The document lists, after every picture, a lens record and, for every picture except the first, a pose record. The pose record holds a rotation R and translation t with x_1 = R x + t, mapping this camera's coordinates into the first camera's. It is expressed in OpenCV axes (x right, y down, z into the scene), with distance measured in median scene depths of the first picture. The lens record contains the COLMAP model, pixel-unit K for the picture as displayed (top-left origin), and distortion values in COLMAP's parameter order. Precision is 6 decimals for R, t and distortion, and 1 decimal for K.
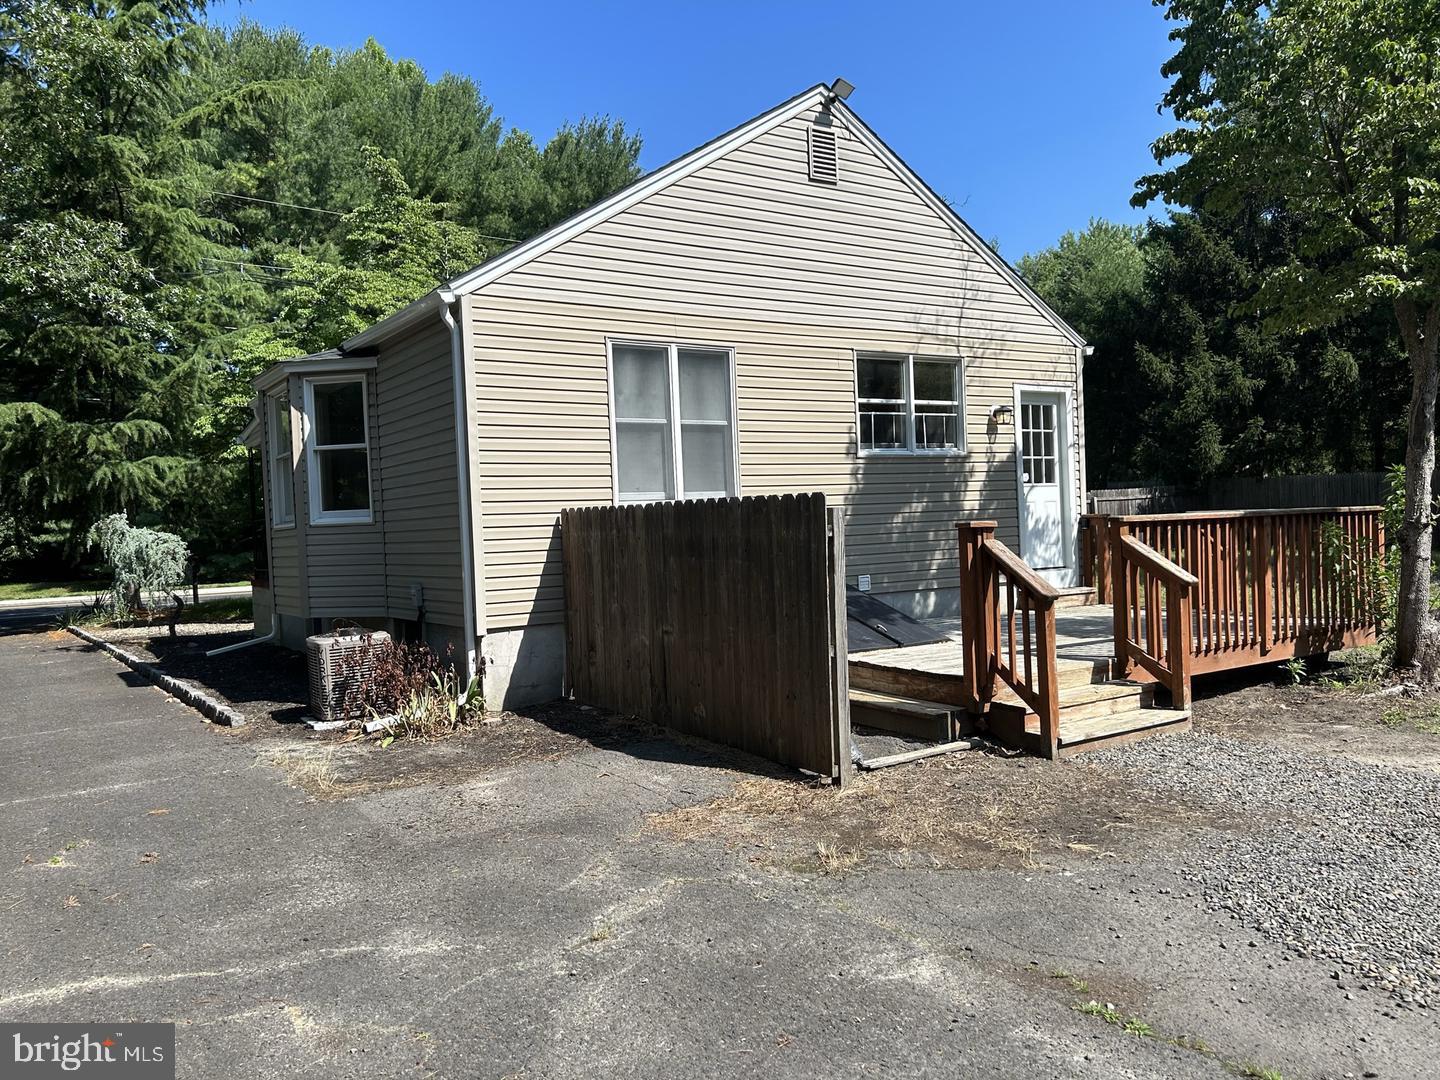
lens RADIAL K [[1101.4, 0, 719.7], [0, 1101.4, 538.5], [0, 0, 1]] dist [0.041875, 0.004936]
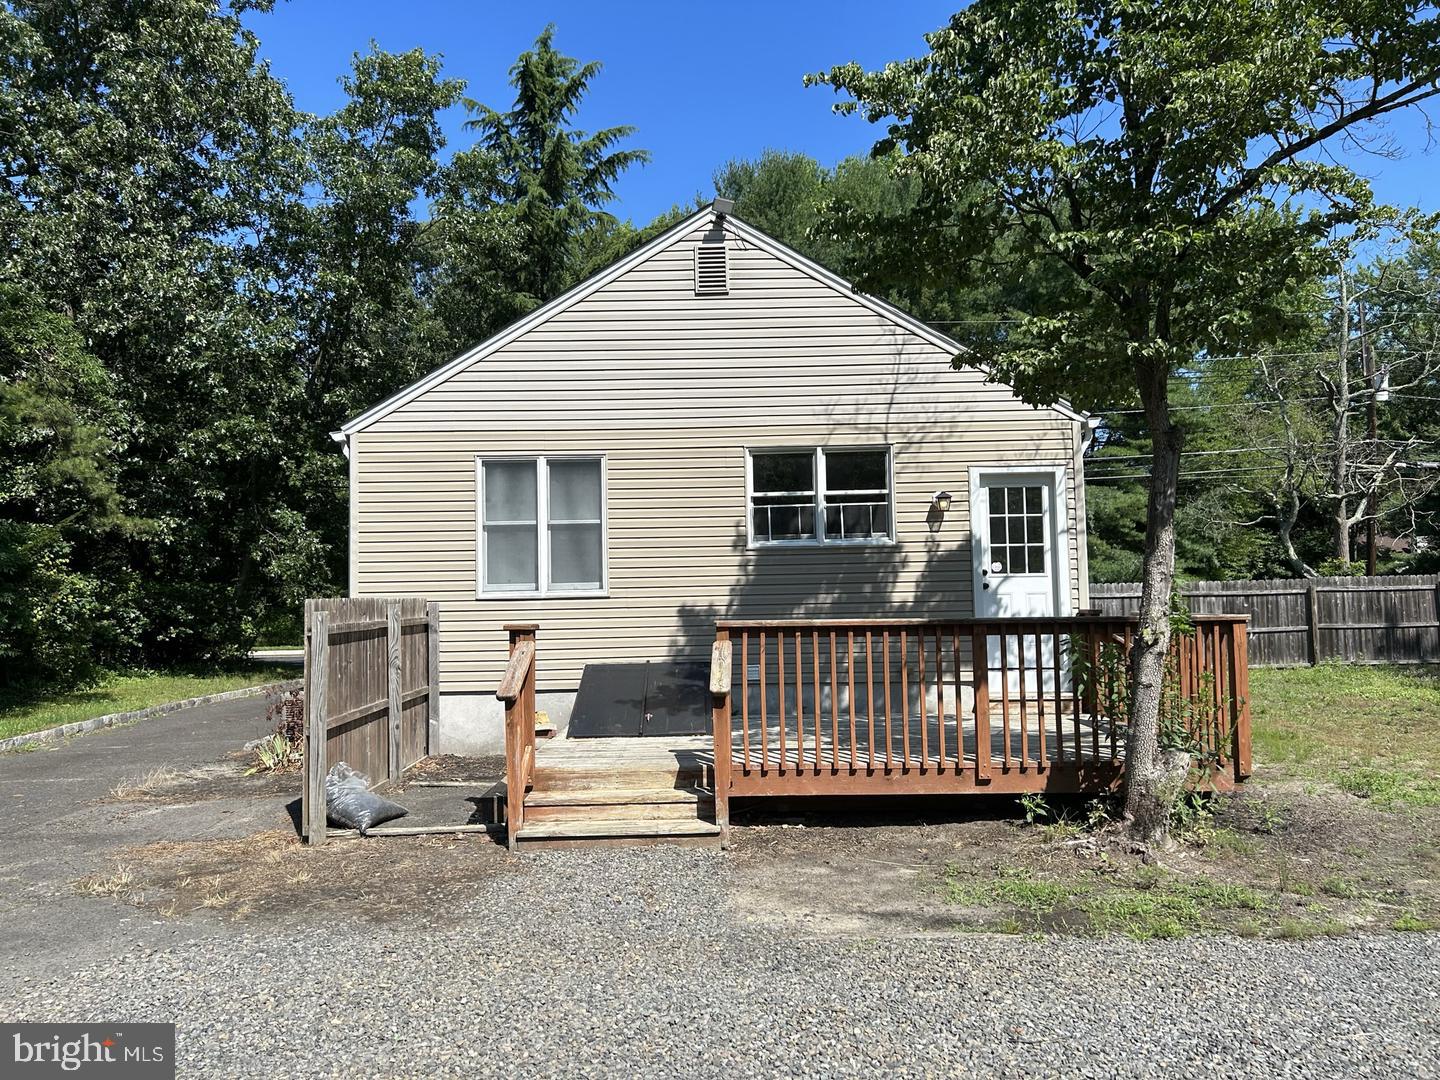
lens RADIAL K [[1101.4, 0, 719.8], [0, 1101.4, 542.1], [0, 0, 1]] dist [0.041875, 0.004936]
pose [[0.825350, -0.001512, -0.564619, 0.648294], [-0.023428, 0.999043, -0.036923, -0.039392], [0.564135, 0.043702, 0.824525, 0.123567]]
